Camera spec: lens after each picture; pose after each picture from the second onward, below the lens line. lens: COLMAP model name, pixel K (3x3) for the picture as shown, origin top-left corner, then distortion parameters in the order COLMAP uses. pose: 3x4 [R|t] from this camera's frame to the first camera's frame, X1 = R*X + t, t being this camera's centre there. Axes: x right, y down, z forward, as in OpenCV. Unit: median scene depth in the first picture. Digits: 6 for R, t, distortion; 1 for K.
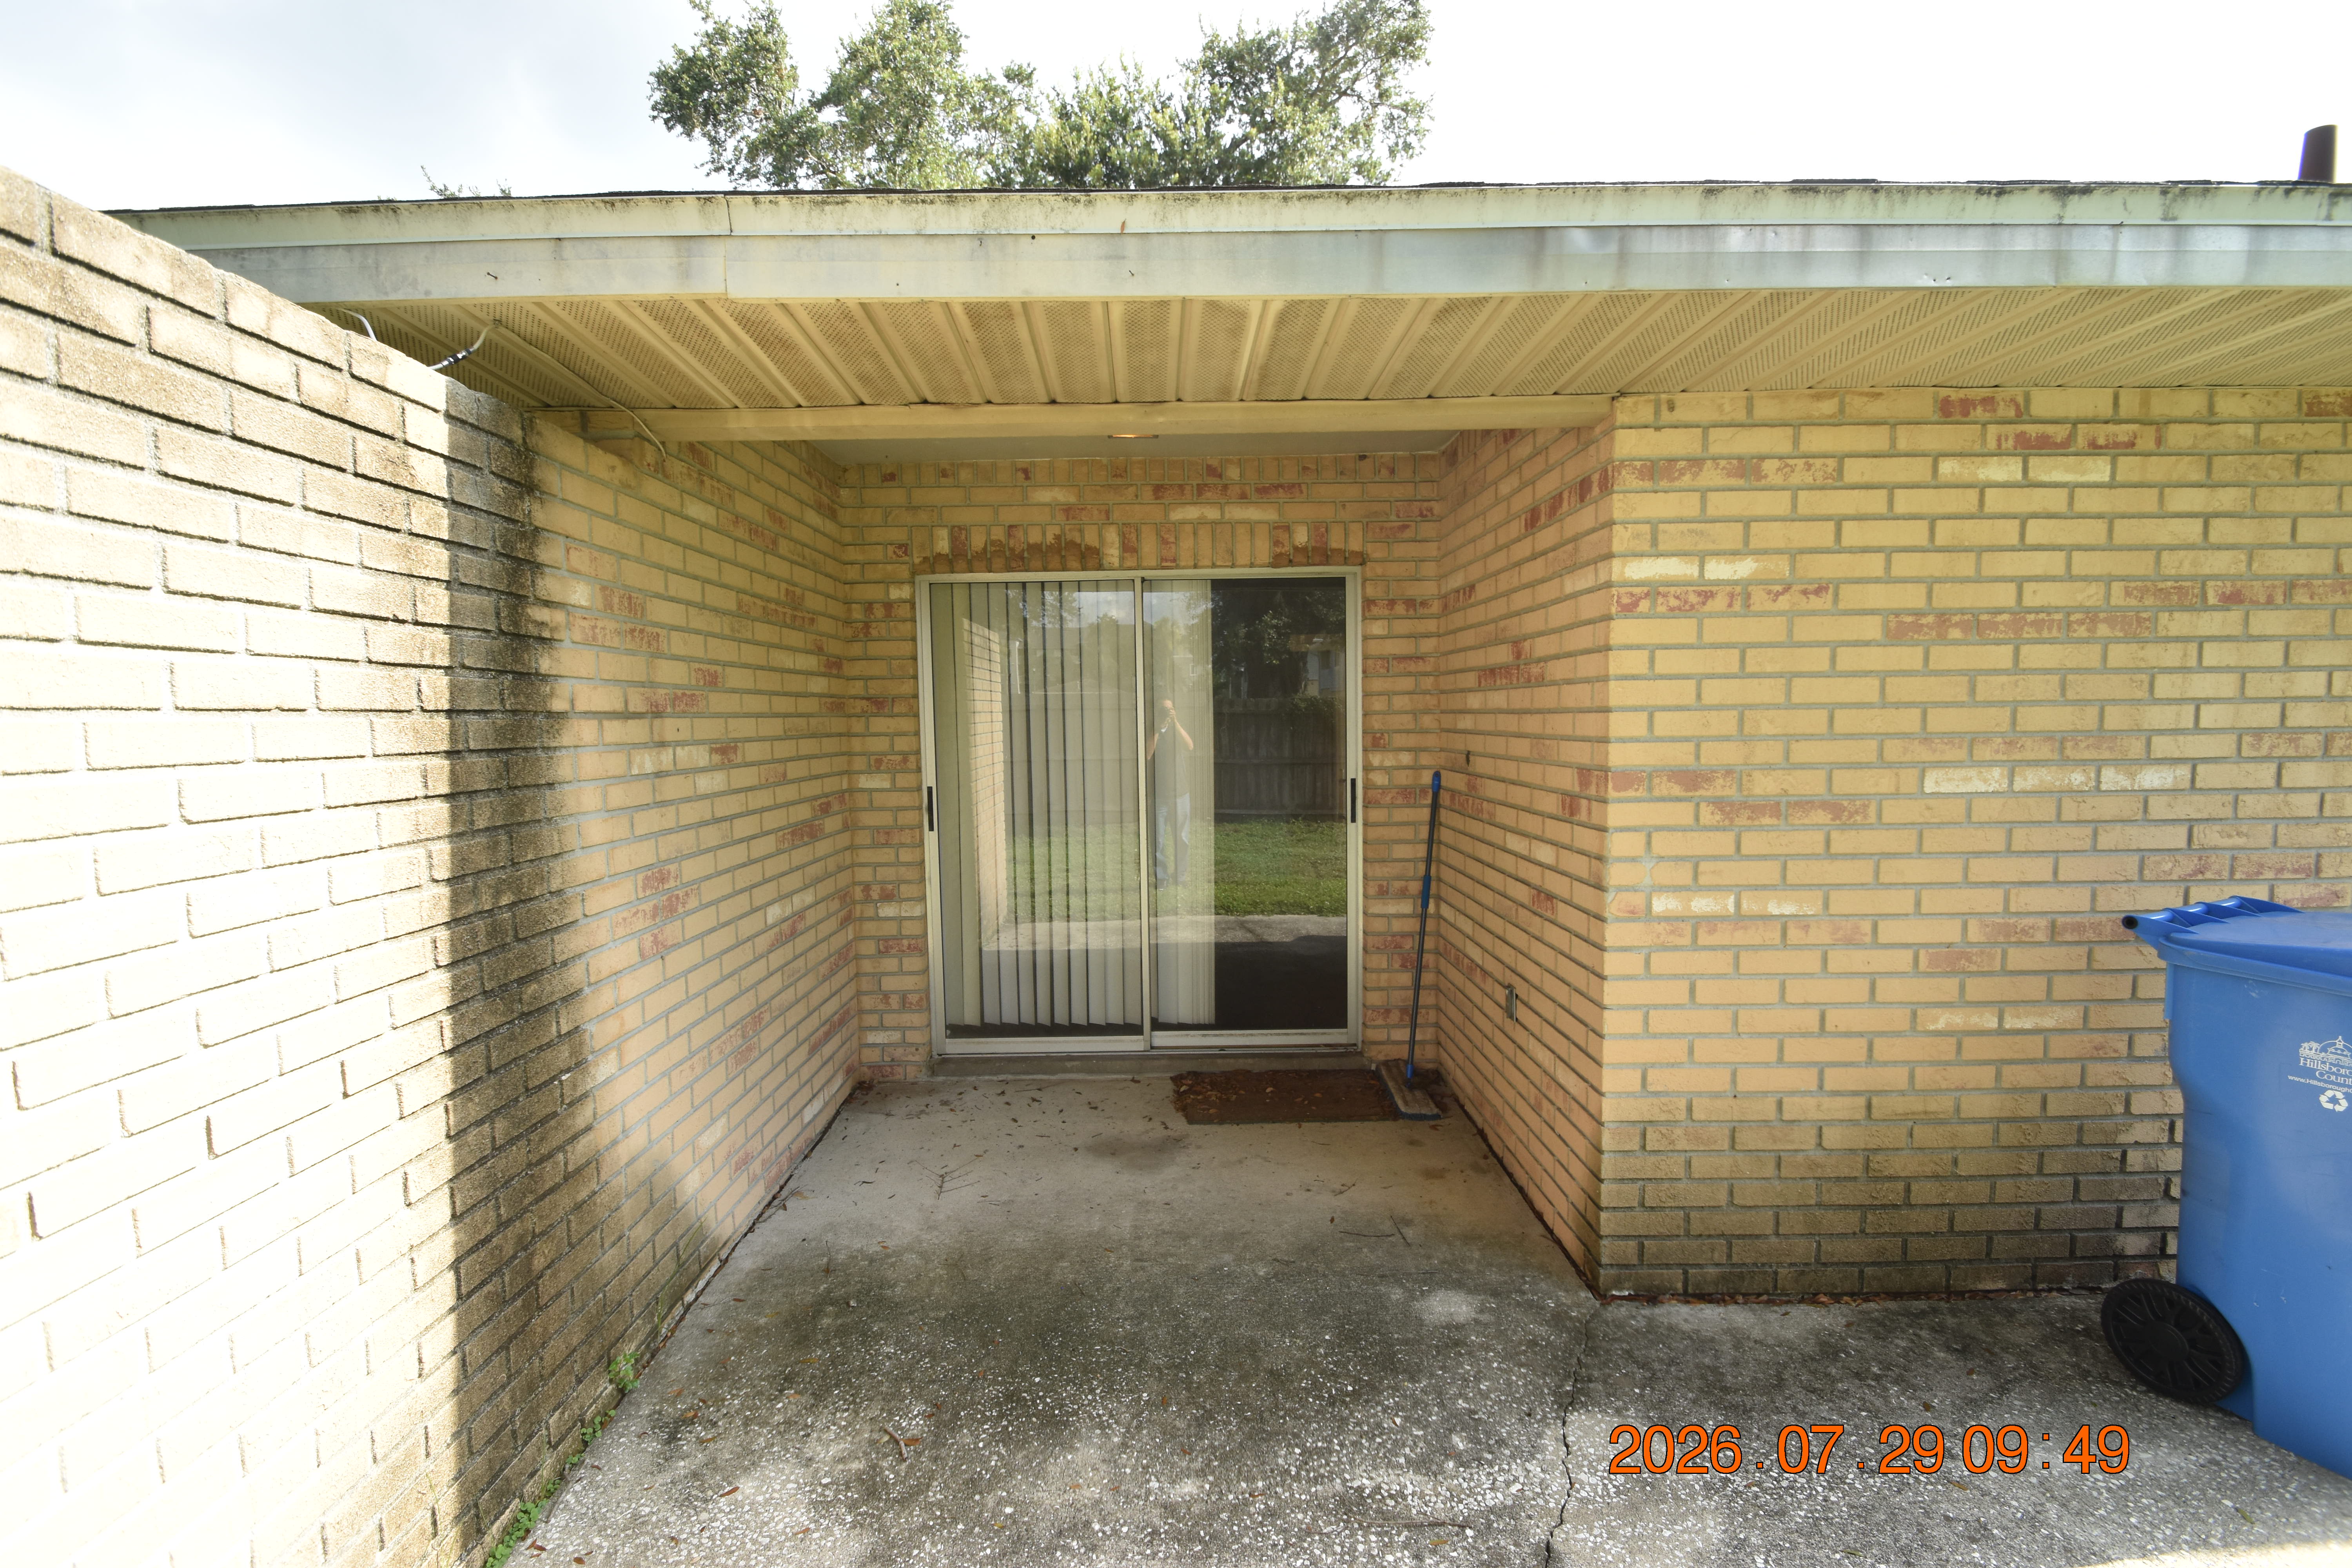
lens RADIAL K [[1032.4, 0, 1169.7], [0, 1032.4, 785.5], [0, 0, 1]] dist [0.011968, -0.013845]
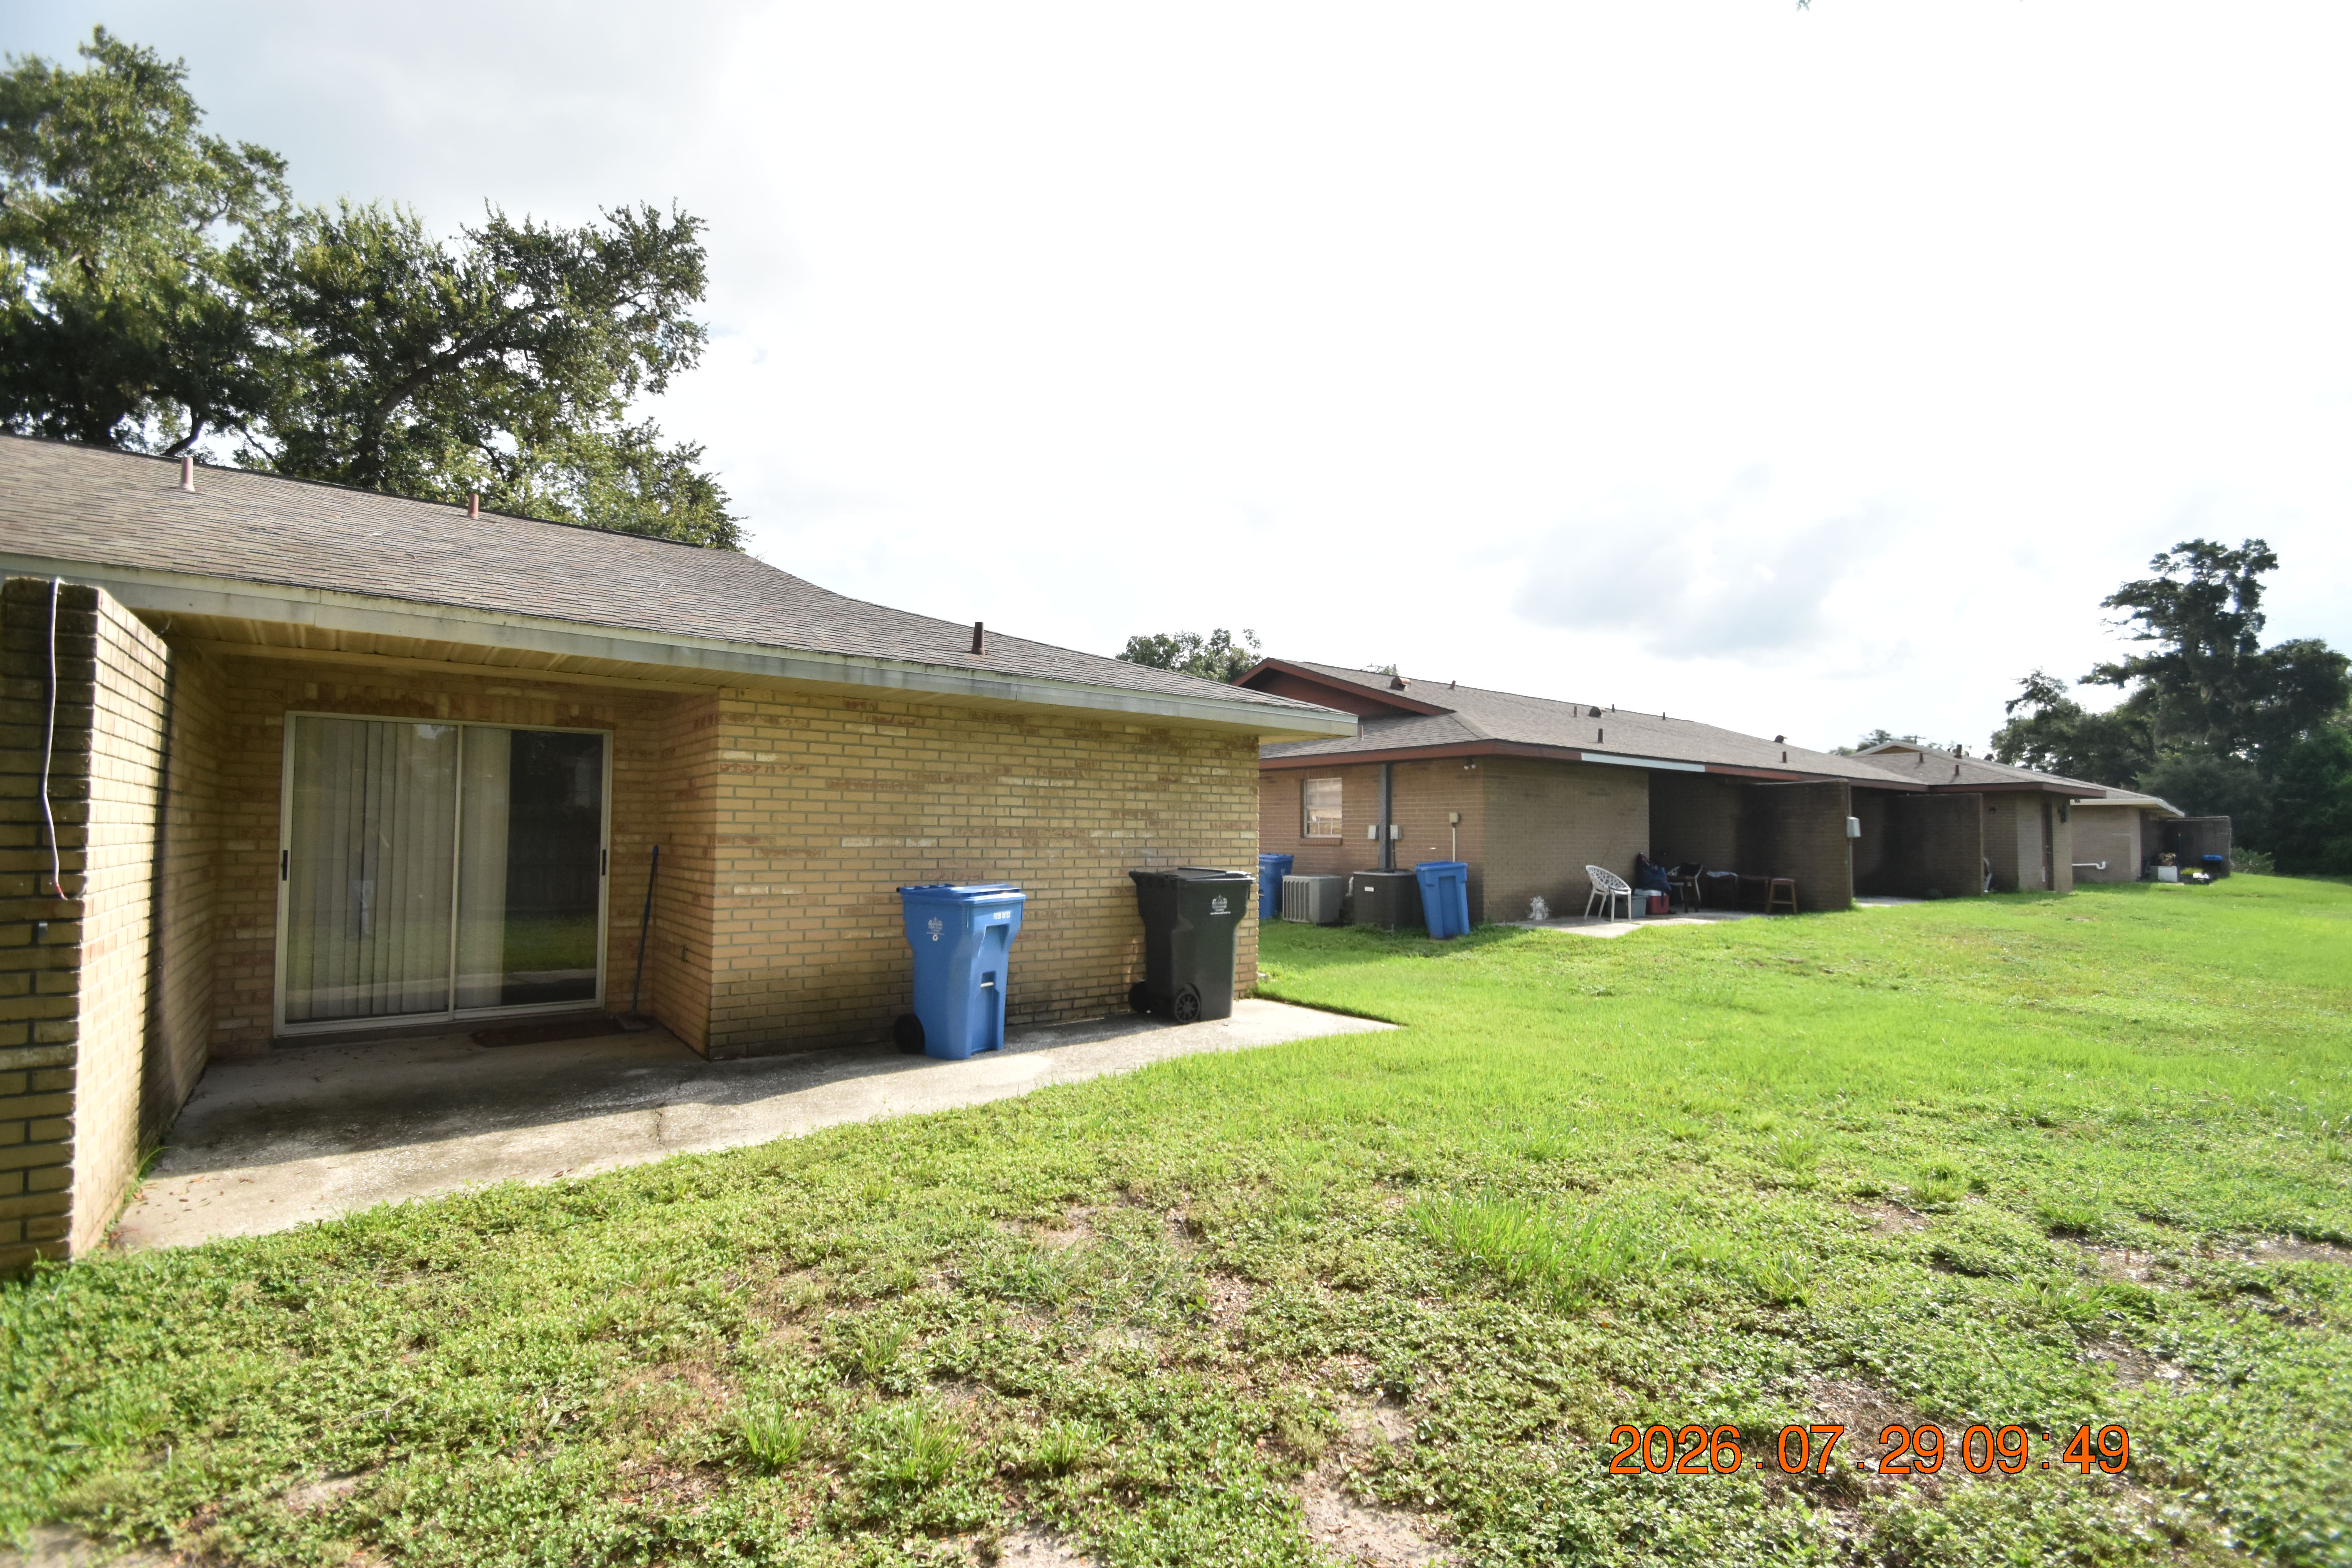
lens RADIAL K [[1032.4, 0, 1167.0], [0, 1032.4, 803.6], [0, 0, 1]] dist [0.011968, -0.013845]
pose [[0.793950, 0.043126, 0.606452, -0.212152], [0.016866, 0.995535, -0.092874, 0.153918], [-0.607749, 0.083966, 0.789677, -1.563317]]
